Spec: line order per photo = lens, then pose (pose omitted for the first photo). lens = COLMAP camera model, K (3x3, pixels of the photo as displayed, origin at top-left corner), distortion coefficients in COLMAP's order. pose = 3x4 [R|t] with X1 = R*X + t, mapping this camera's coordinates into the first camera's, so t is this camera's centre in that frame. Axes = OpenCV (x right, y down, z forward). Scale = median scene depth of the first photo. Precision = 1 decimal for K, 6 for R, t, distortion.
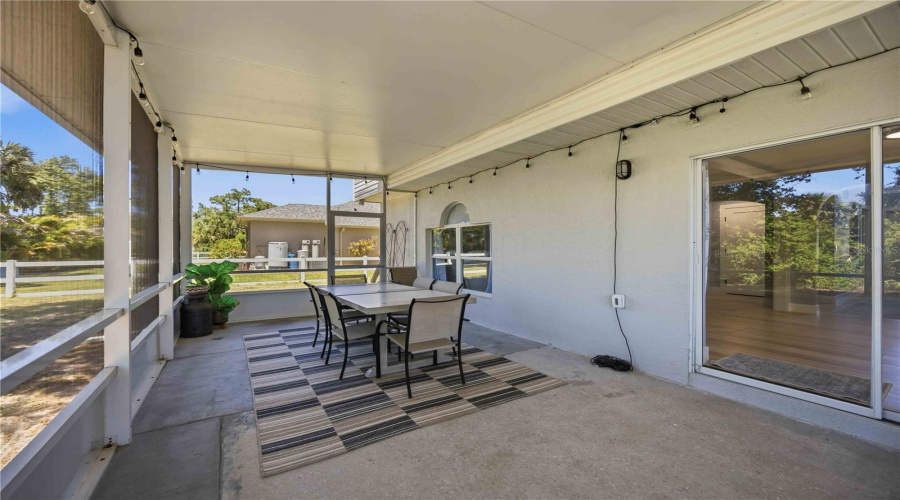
lens RADIAL K [[345.4, 0, 450.0], [0, 345.4, 250.0], [0, 0, 1]] dist [-0.000187, 0.000068]
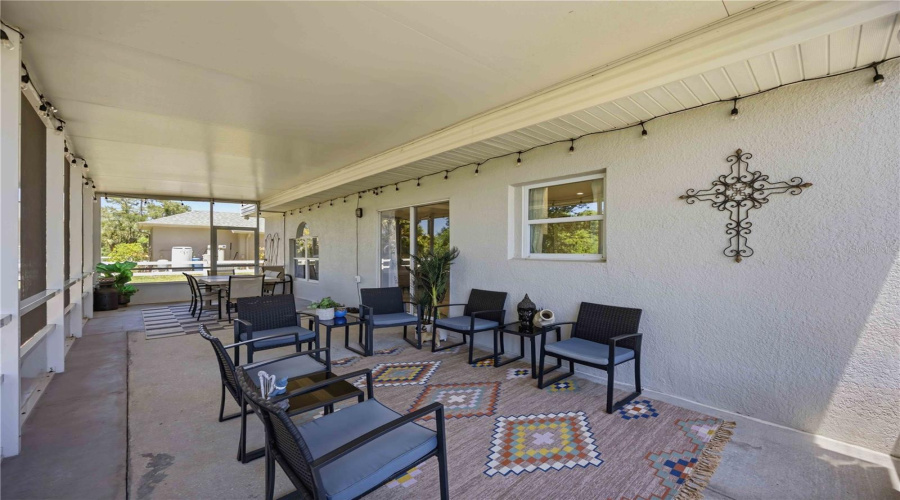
lens RADIAL K [[345.3, 0, 461.3], [0, 345.3, 255.7], [0, 0, 1]] dist [-0.001409, -0.005902]
pose [[0.980136, -0.000442, 0.198328, 0.344578], [-0.000026, 0.999997, 0.002355, 0.005471], [-0.198328, -0.002313, 0.980133, -0.543907]]
